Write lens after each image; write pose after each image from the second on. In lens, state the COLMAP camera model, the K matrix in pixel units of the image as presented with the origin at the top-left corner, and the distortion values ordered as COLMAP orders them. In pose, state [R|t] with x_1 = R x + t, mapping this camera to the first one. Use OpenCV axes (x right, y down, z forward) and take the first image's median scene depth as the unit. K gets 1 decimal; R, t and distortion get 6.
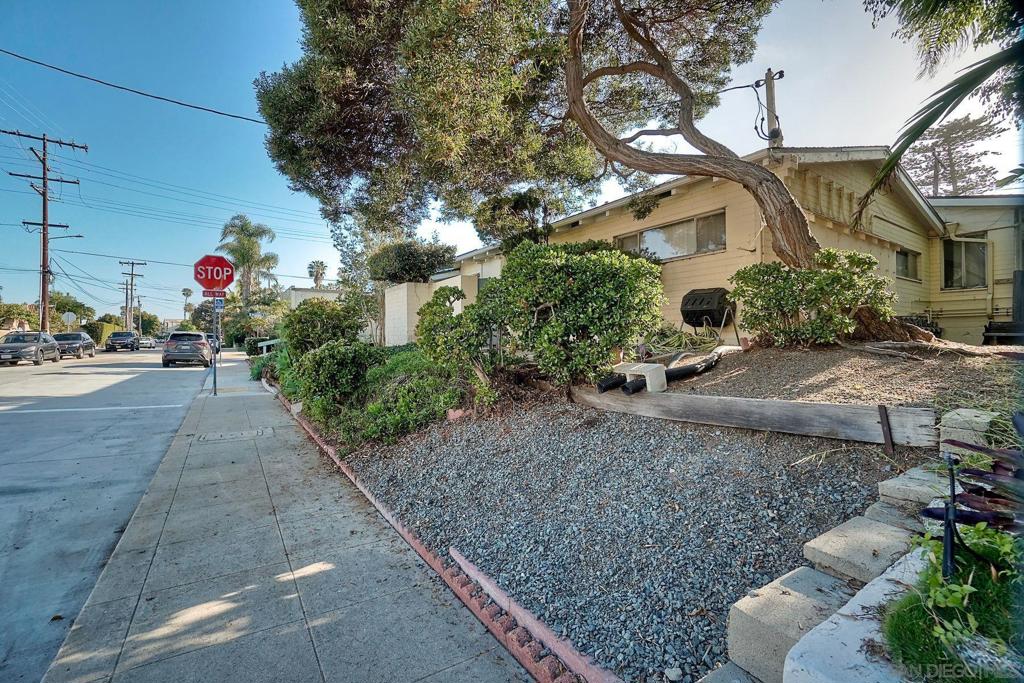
lens RADIAL K [[461.0, 0, 515.2], [0, 461.0, 341.0], [0, 0, 1]] dist [-0.055117, 0.018704]
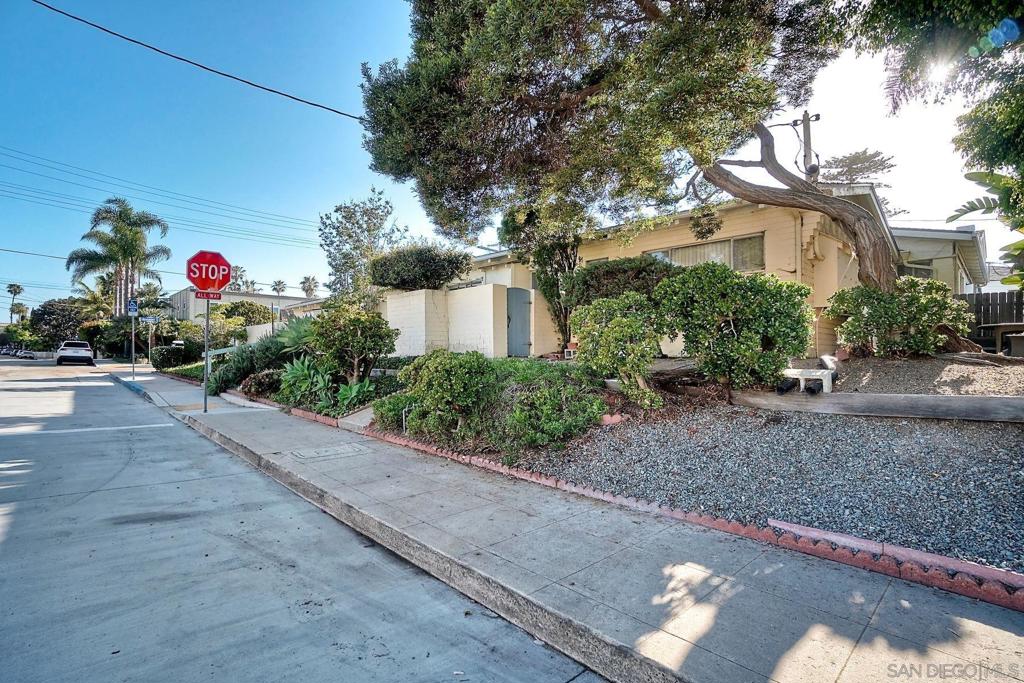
lens RADIAL K [[496.7, 0, 506.0], [0, 496.7, 346.4], [0, 0, 1]] dist [-0.032456, 0.003010]
pose [[0.981596, 0.007500, 0.190825, -0.507005], [-0.004983, 0.999894, -0.013669, 0.007012], [-0.190907, 0.012467, 0.981529, -0.067287]]
